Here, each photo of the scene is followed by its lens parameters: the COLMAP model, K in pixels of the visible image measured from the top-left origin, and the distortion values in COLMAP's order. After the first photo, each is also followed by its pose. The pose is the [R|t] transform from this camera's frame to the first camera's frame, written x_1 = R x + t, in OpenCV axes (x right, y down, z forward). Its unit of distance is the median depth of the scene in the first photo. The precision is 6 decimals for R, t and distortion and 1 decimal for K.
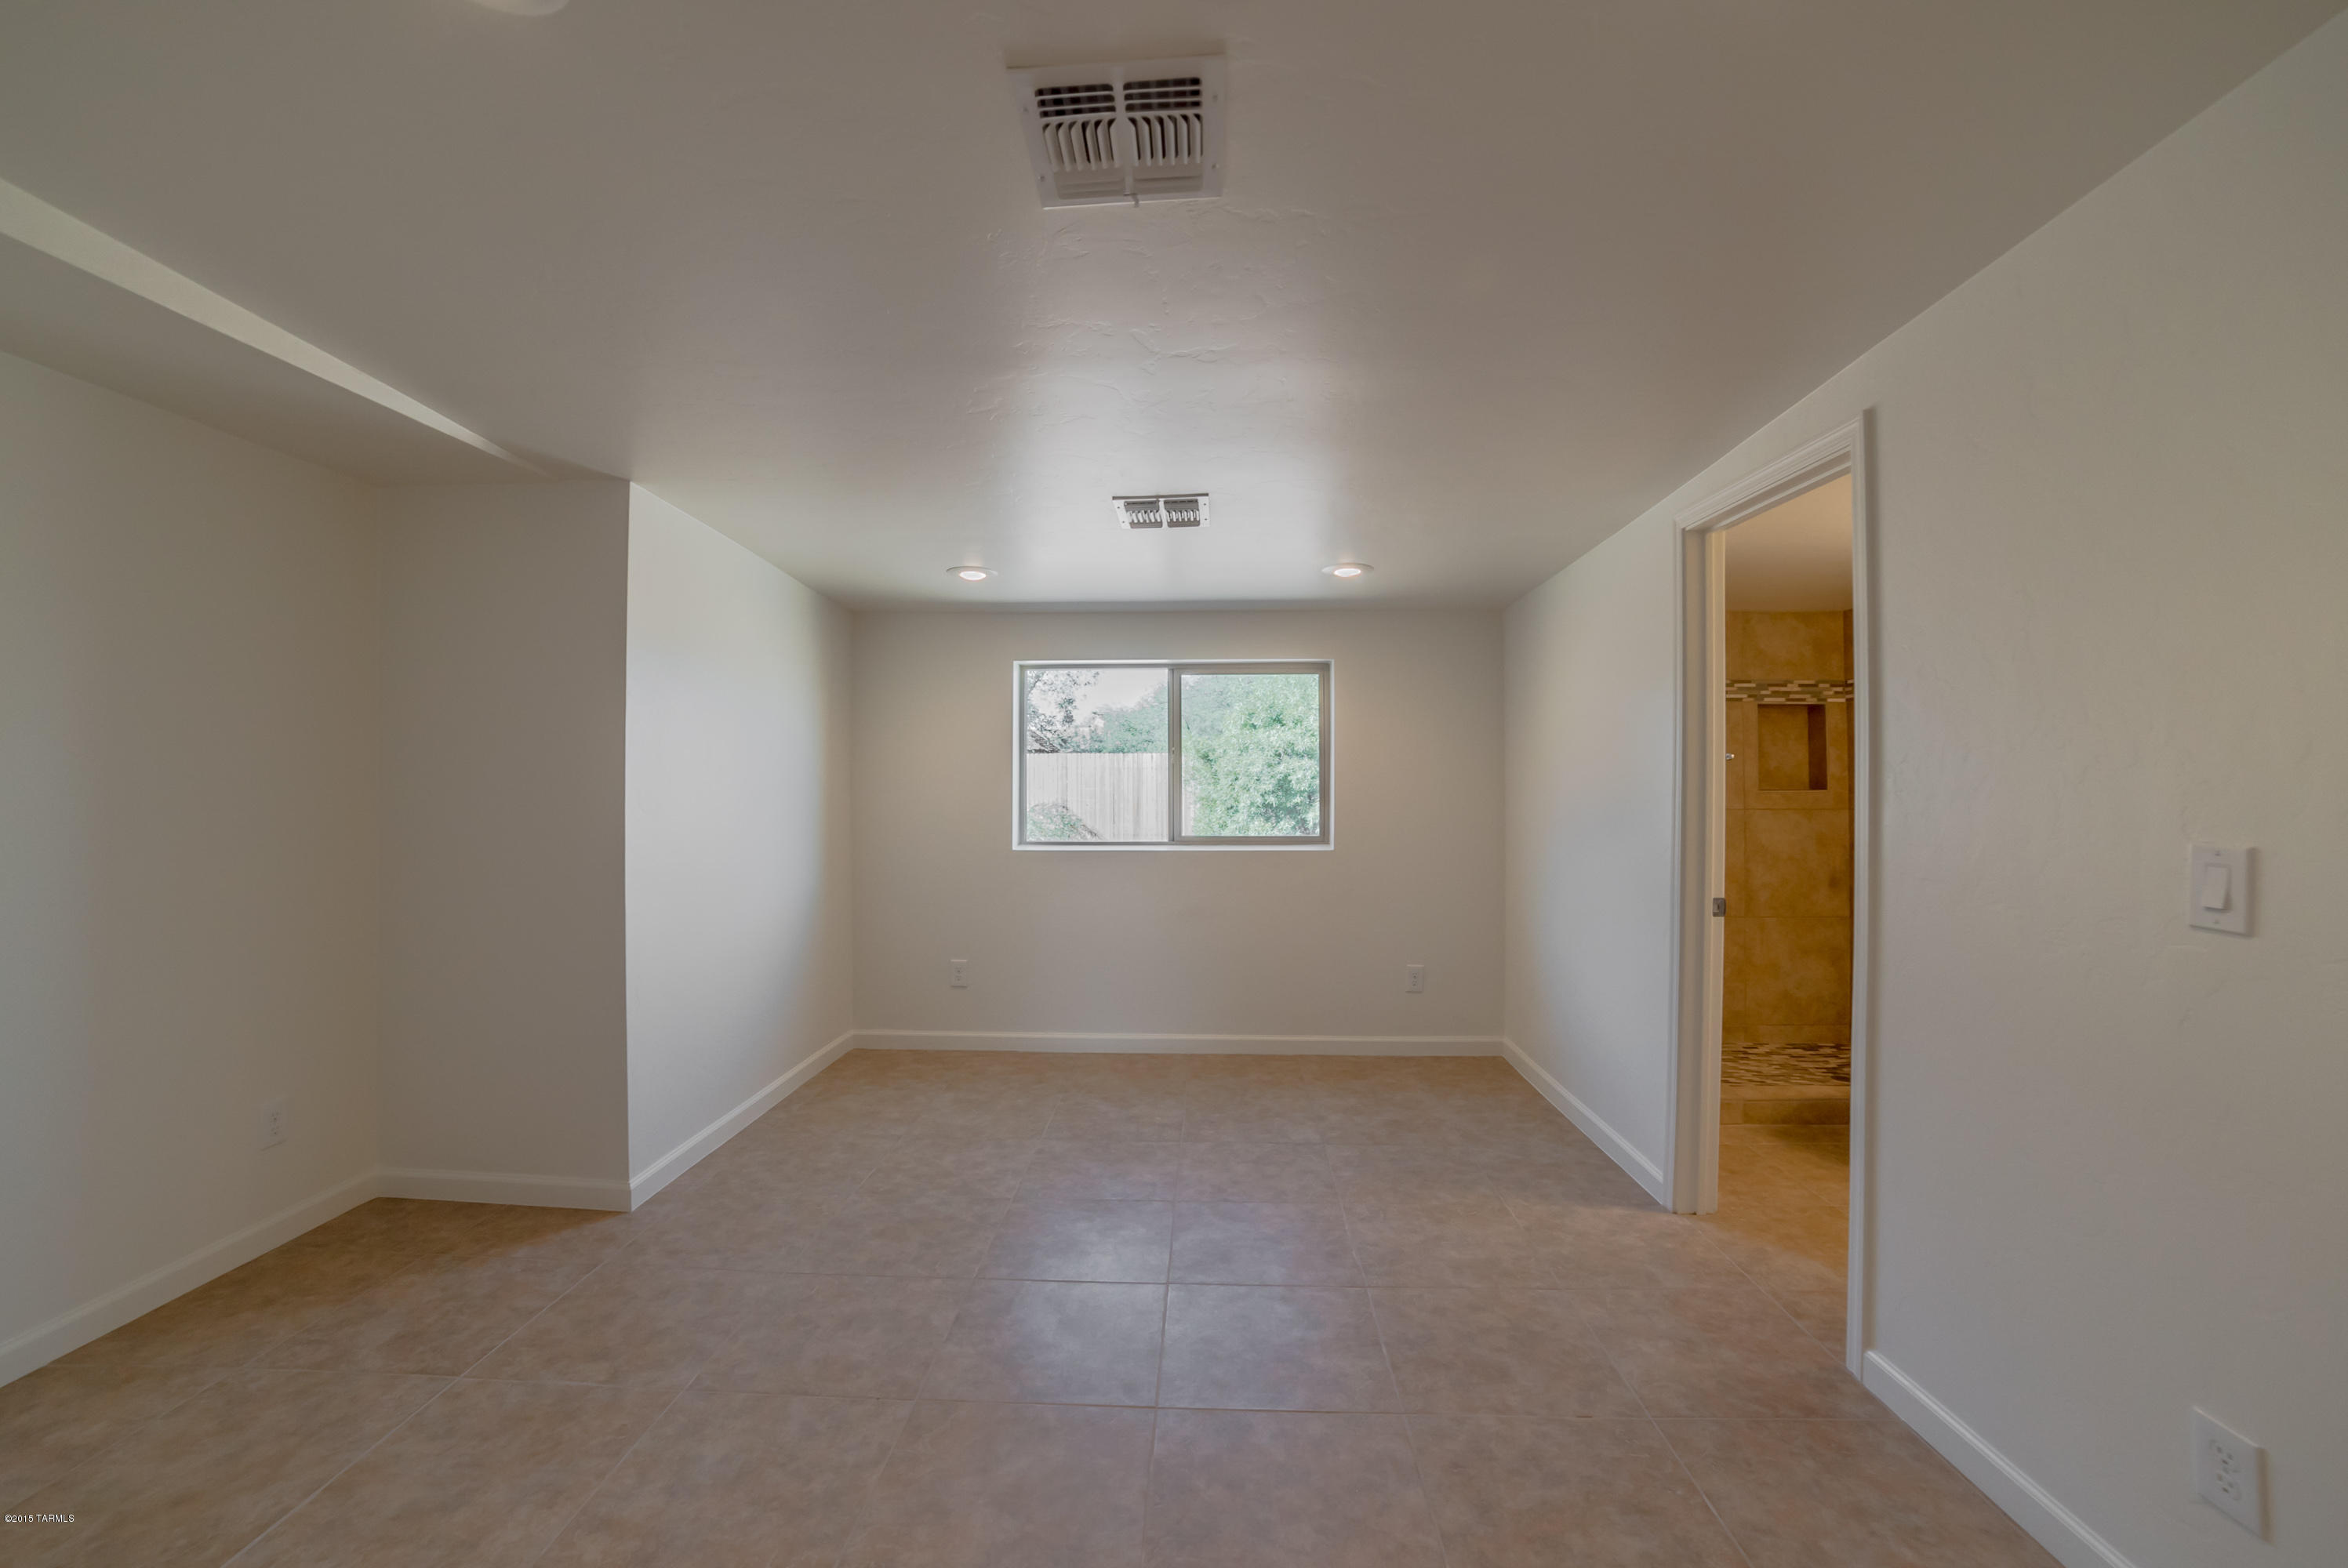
lens RADIAL K [[986.7, 0, 1171.1], [0, 986.7, 773.5], [0, 0, 1]] dist [-0.087380, 0.036941]
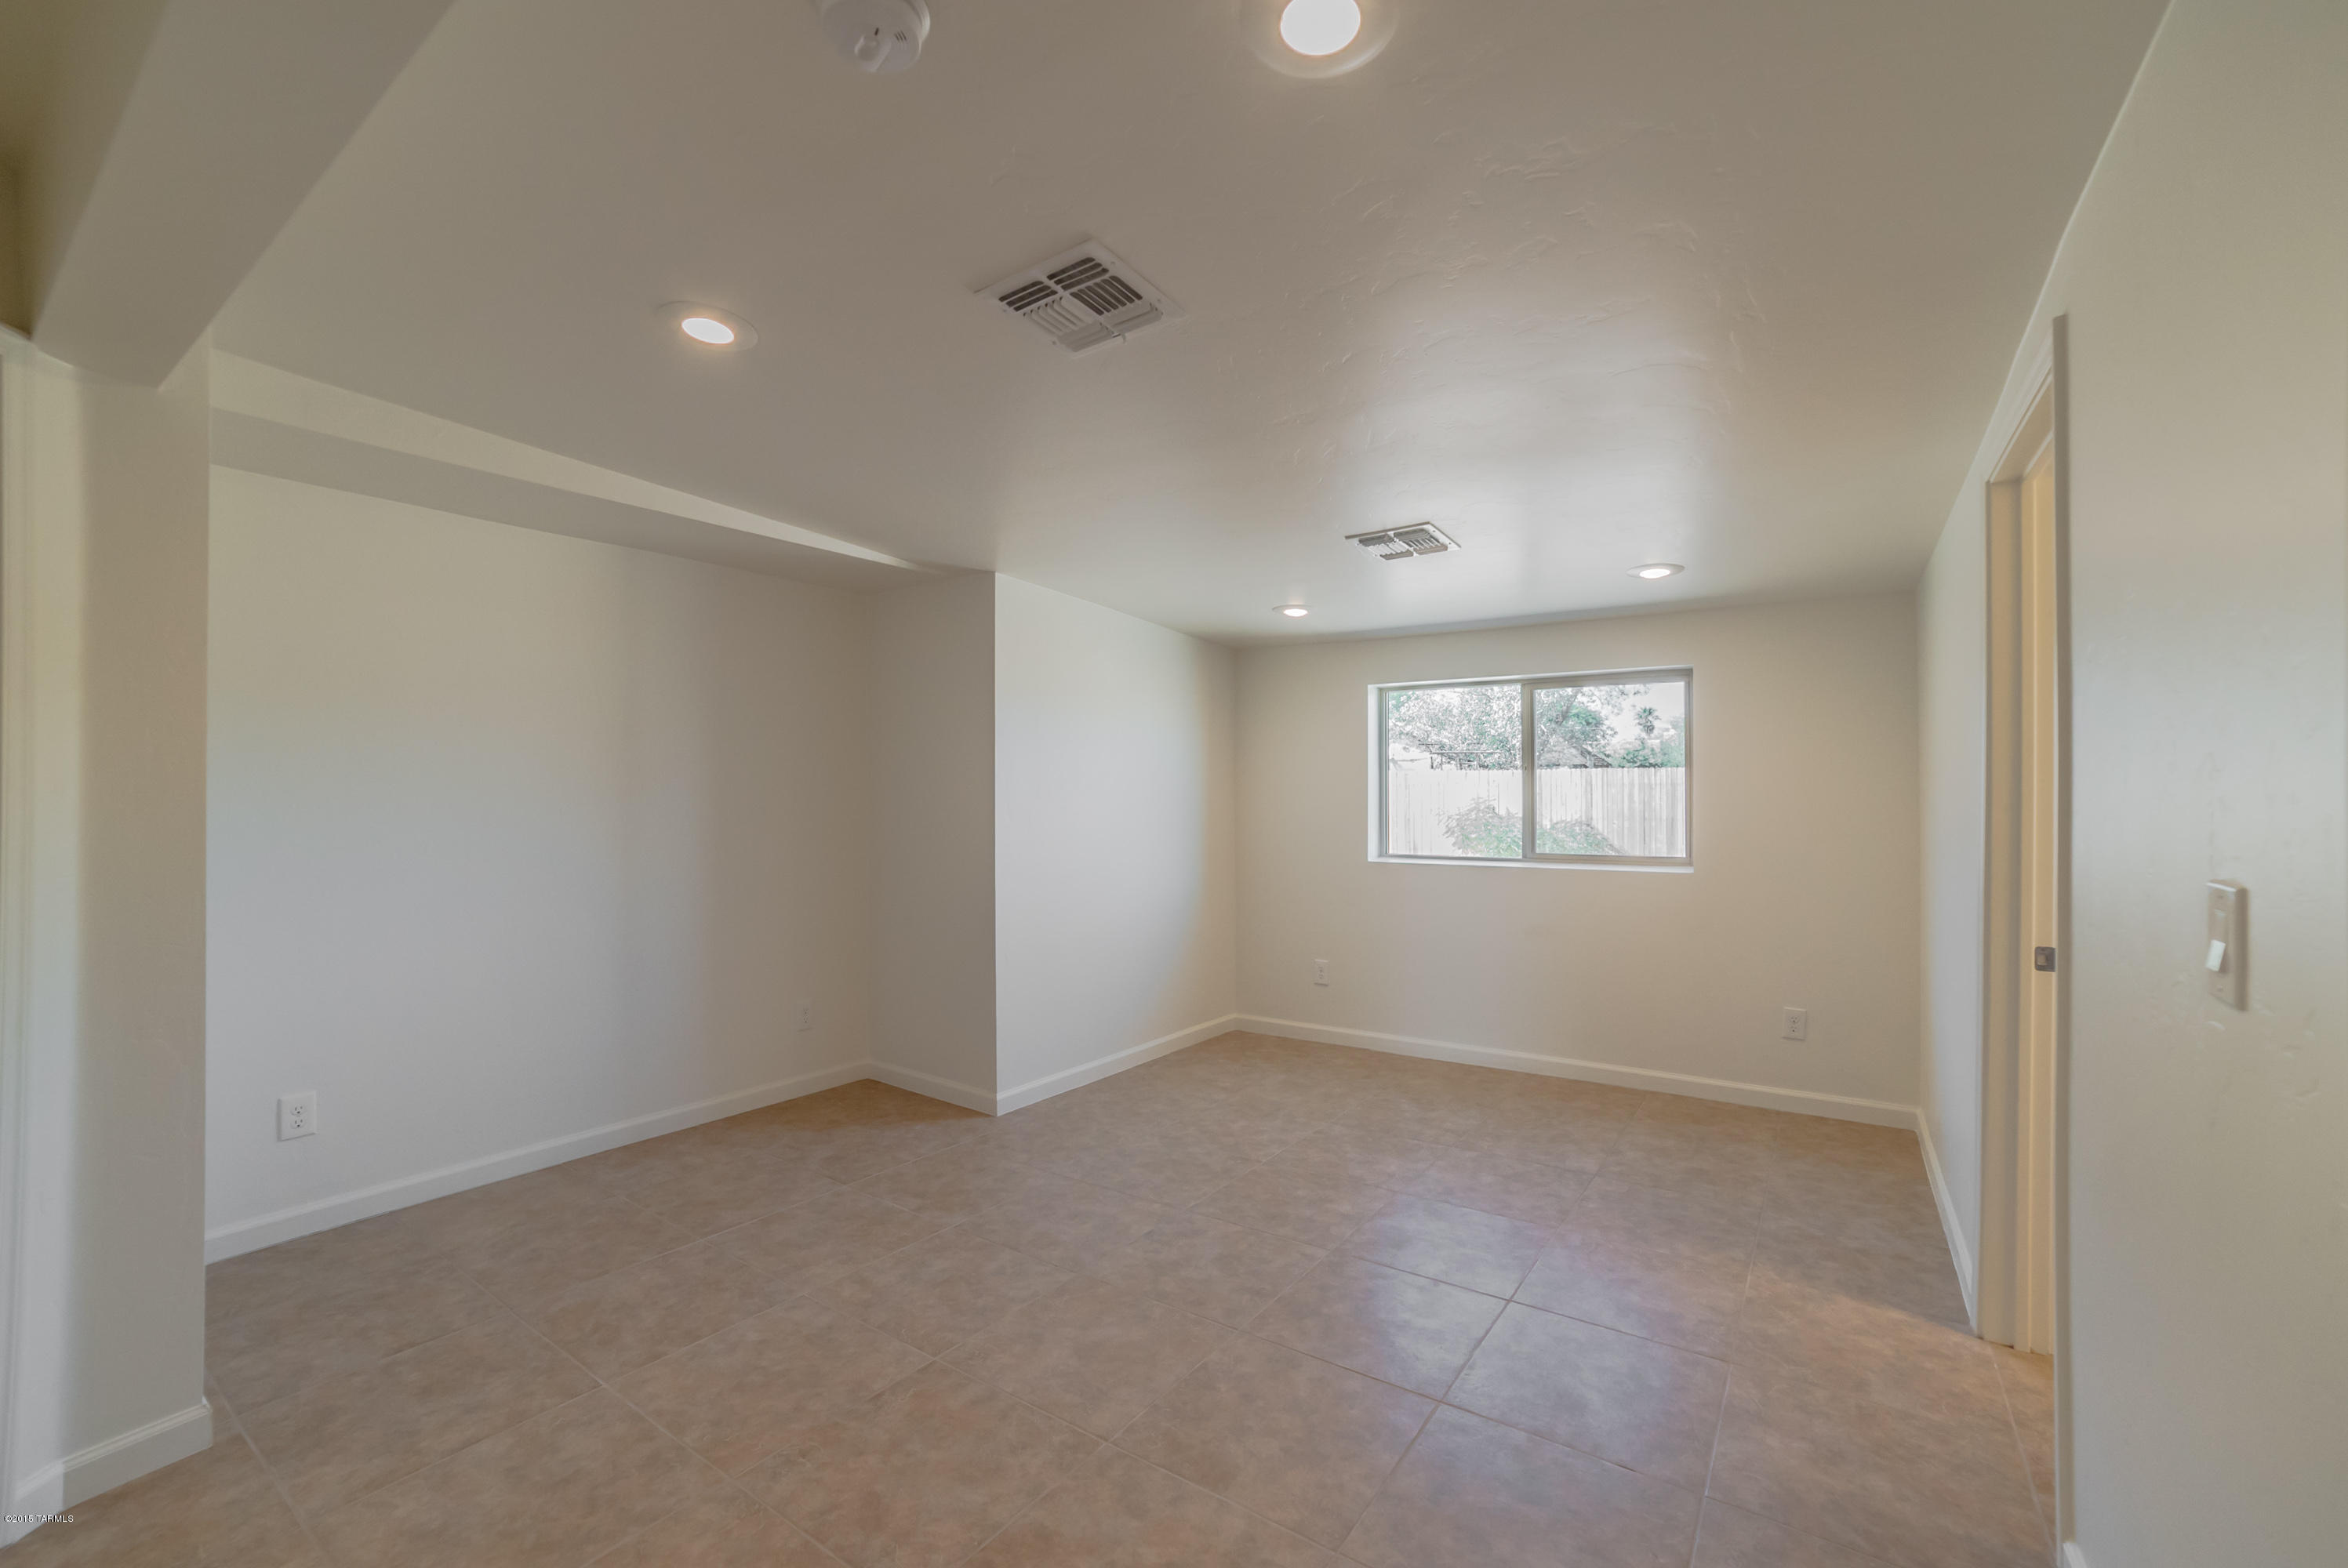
lens RADIAL K [[985.0, 0, 1170.7], [0, 985.0, 792.0], [0, 0, 1]] dist [-0.086648, 0.036132]
pose [[0.842523, -0.000529, -0.538660, 0.333692], [0.001544, 0.999998, 0.001434, 0.000981], [0.538658, -0.002040, 0.842522, -0.022317]]
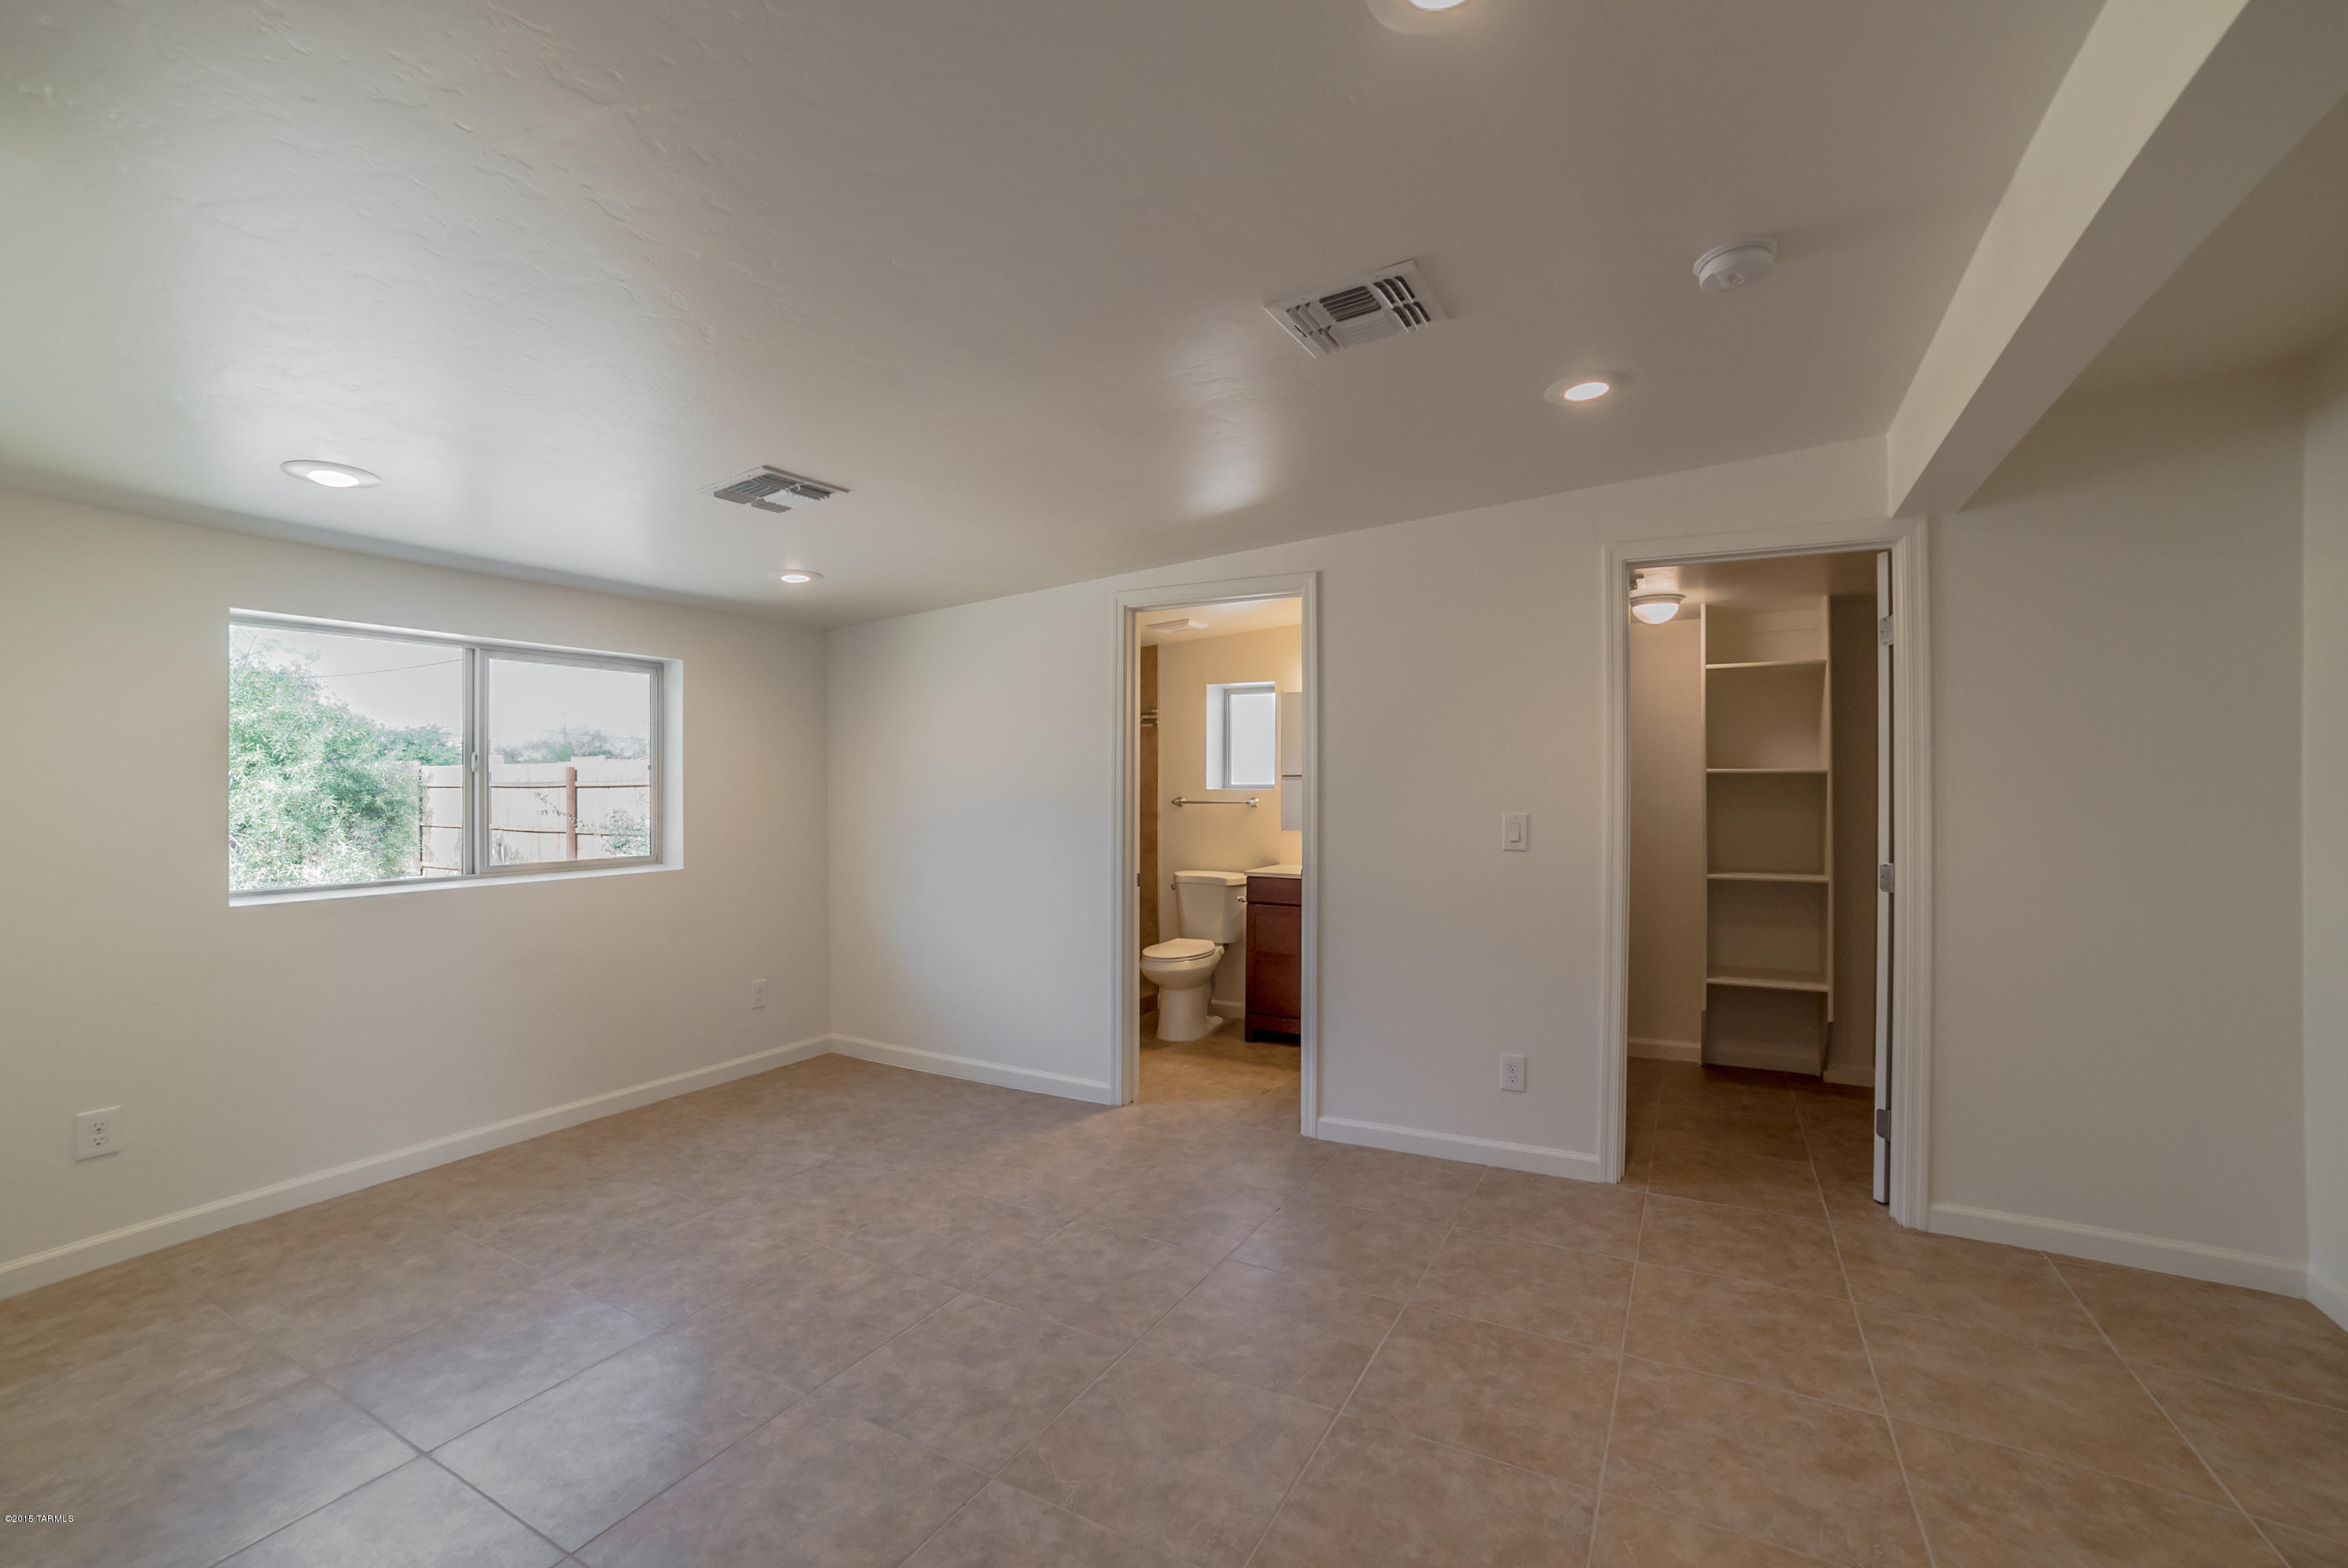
lens RADIAL K [[985.0, 0, 1170.7], [0, 985.0, 792.0], [0, 0, 1]] dist [-0.086648, 0.036132]
pose [[0.447836, -0.006261, 0.894094, -0.608636], [0.000420, 0.999977, 0.006792, 0.000840], [-0.894115, -0.002667, 0.447829, 0.274331]]
